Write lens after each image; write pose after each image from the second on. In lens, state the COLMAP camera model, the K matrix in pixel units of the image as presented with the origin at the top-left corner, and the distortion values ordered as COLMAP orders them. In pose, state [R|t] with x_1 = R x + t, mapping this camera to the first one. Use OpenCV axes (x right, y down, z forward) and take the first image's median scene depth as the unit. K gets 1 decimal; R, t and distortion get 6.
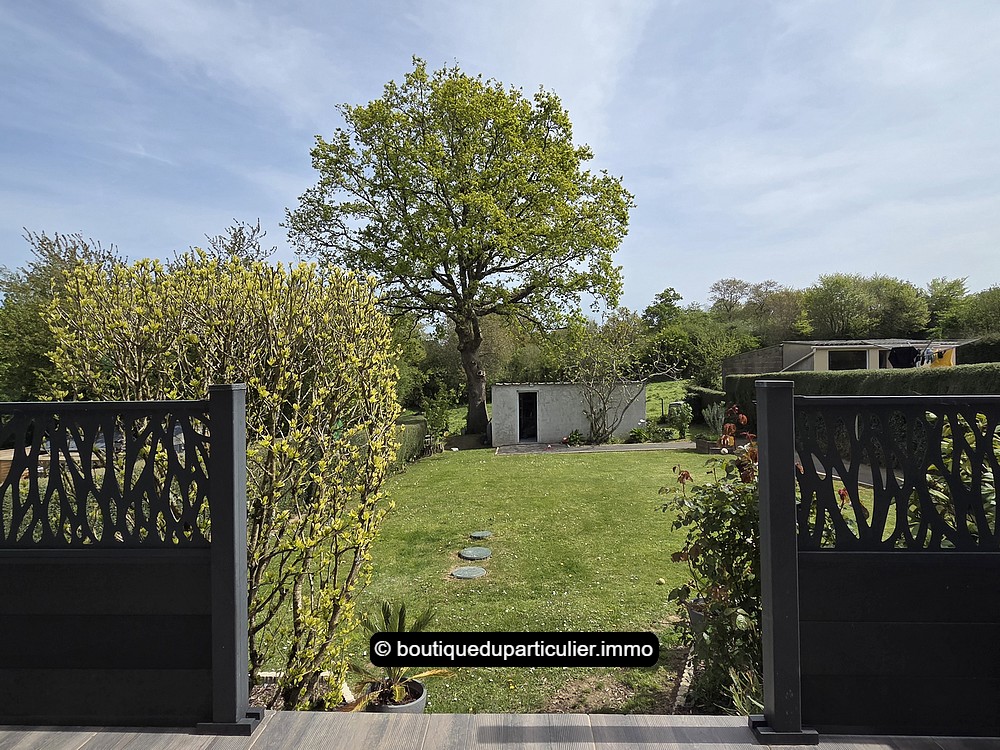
lens RADIAL K [[556.4, 0, 502.7], [0, 556.4, 369.6], [0, 0, 1]] dist [-0.002315, -0.000847]
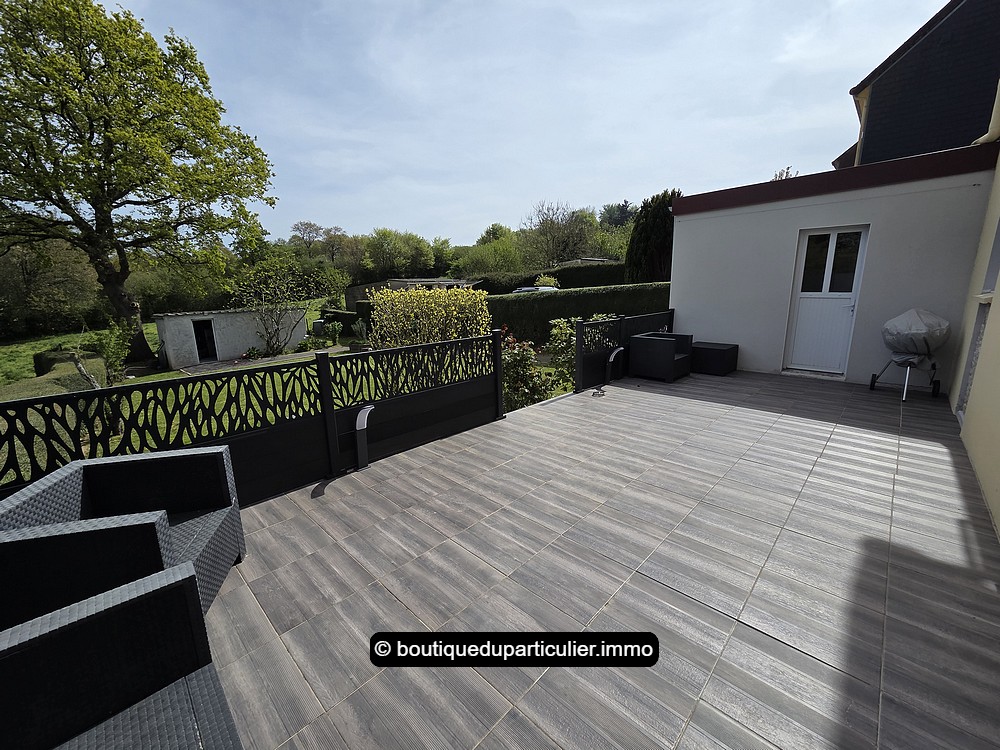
lens RADIAL K [[406.3, 0, 501.5], [0, 406.3, 374.6], [0, 0, 1]] dist [-0.001128, -0.000185]
pose [[0.672421, -0.155793, 0.723588, -0.158785], [0.008199, 0.979105, 0.203188, -0.014891], [-0.740124, -0.130696, 0.659648, -0.053956]]
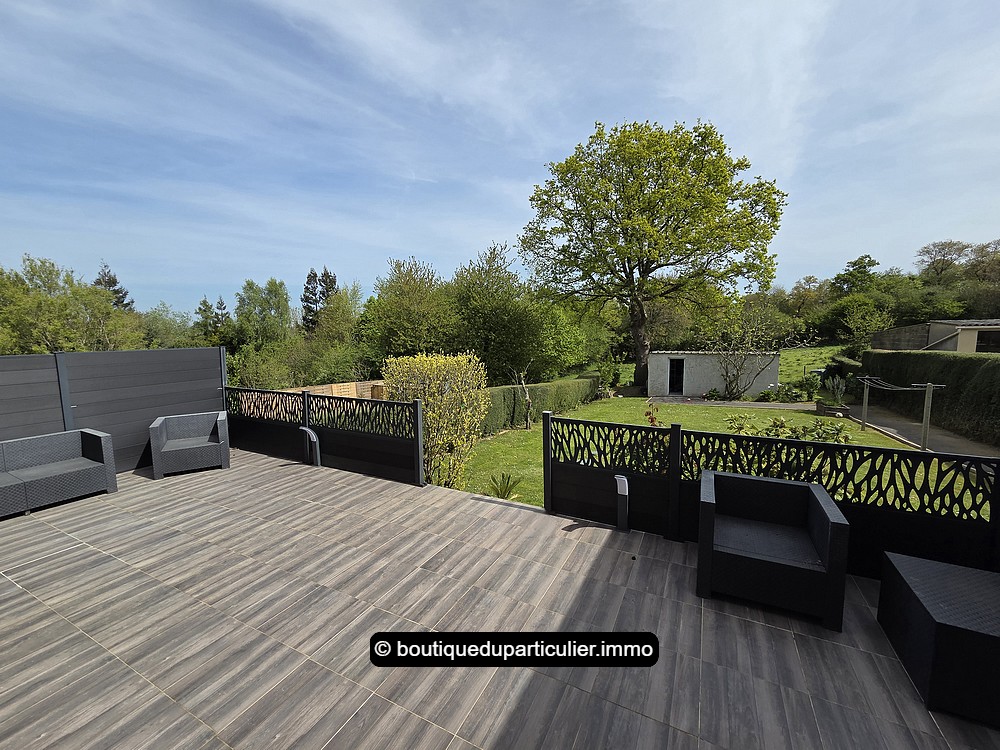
lens RADIAL K [[406.3, 0, 501.5], [0, 406.3, 374.6], [0, 0, 1]] dist [-0.001128, -0.000185]
pose [[0.903155, 0.048447, -0.426572, 0.078588], [-0.000994, 0.993846, 0.110769, -0.029278], [0.429313, -0.099618, 0.897645, -0.080564]]
